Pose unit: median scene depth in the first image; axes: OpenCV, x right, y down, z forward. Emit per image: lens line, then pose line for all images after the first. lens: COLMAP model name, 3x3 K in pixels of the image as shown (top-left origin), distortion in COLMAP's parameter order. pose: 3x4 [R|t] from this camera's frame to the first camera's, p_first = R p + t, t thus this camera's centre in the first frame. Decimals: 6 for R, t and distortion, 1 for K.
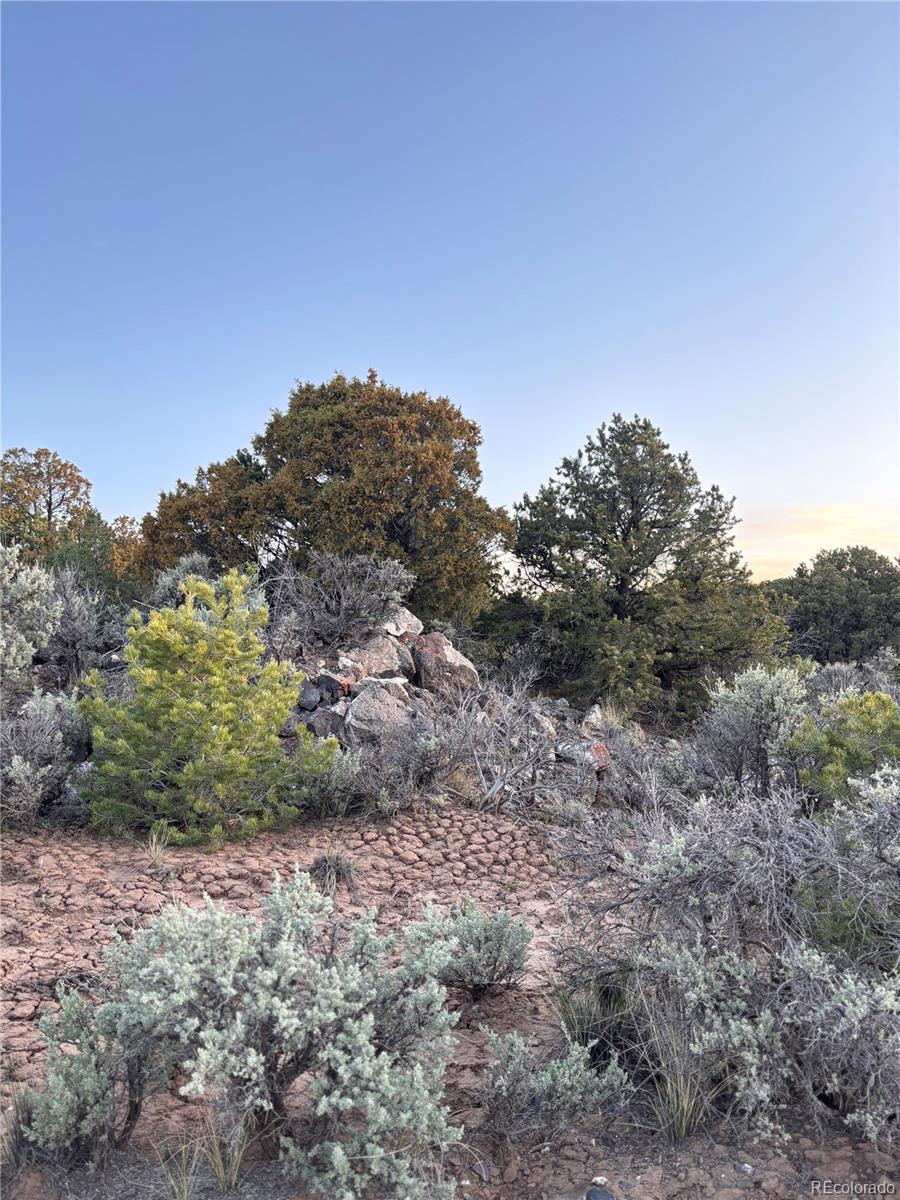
lens RADIAL K [[870.8, 0, 447.3], [0, 870.8, 611.5], [0, 0, 1]] dist [0.001622, 0.013313]
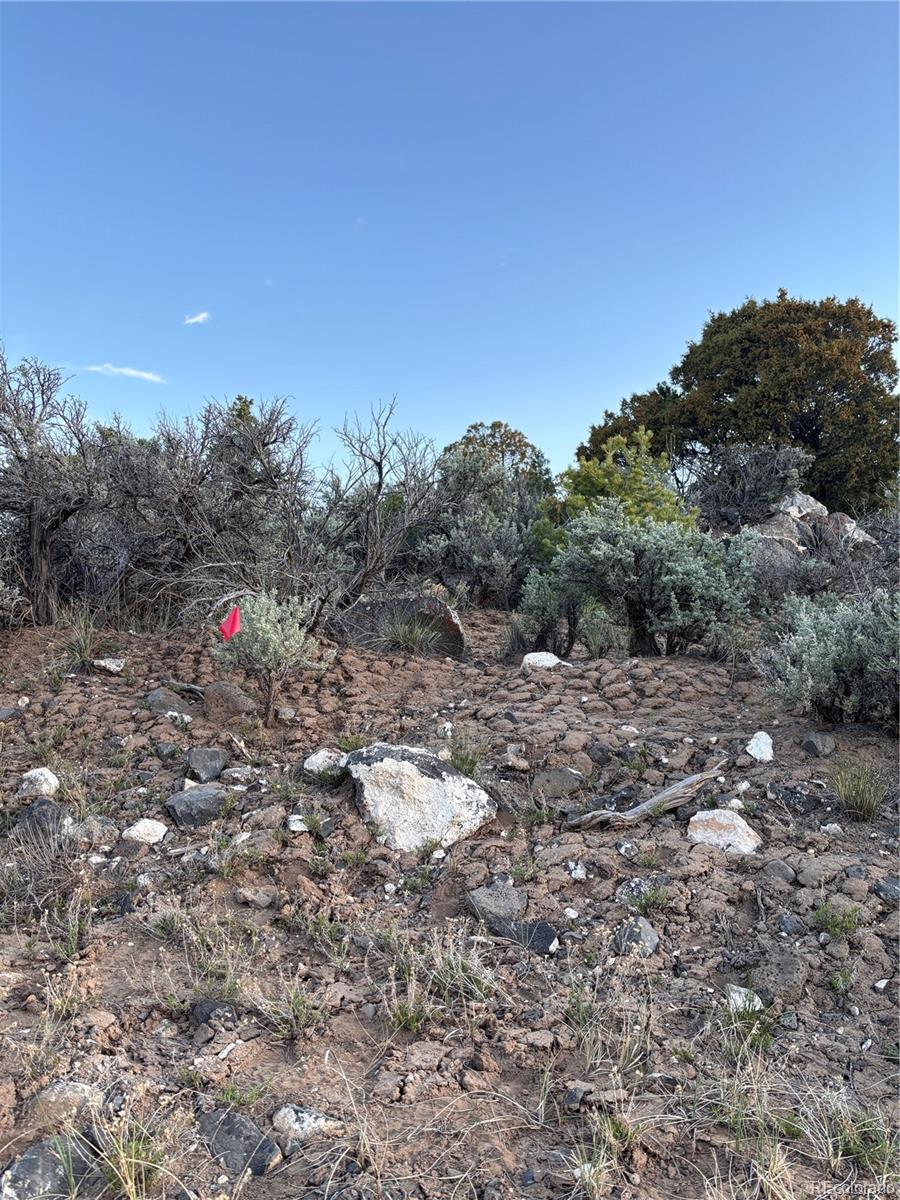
lens RADIAL K [[870.8, 0, 441.6], [0, 870.8, 594.4], [0, 0, 1]] dist [0.001622, 0.013313]
pose [[0.879552, -0.011993, -0.475652, 0.052170], [0.014050, 0.999901, 0.000768, 0.092480], [0.475595, -0.007358, 0.879633, -0.139756]]
